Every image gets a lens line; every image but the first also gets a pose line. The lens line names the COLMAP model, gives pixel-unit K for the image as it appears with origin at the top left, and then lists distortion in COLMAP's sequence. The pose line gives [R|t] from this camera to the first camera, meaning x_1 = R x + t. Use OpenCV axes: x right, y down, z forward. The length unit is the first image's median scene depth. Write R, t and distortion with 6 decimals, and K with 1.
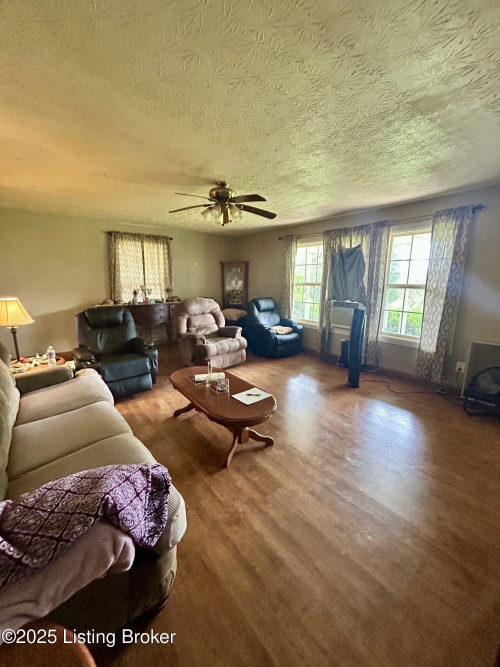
lens RADIAL K [[269.7, 0, 250.0], [0, 269.7, 333.5], [0, 0, 1]] dist [-0.002448, 0.002253]
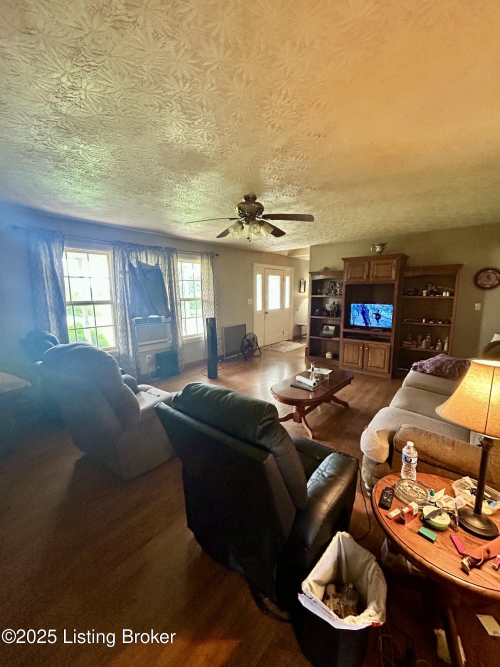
lens RADIAL K [[269.7, 0, 250.0], [0, 269.7, 333.5], [0, 0, 1]] dist [-0.002448, 0.002253]
pose [[-0.218372, -0.143217, 0.965299, -0.832184], [0.208470, 0.959492, 0.189515, -0.203638], [-0.953338, 0.242621, -0.179669, 0.988876]]
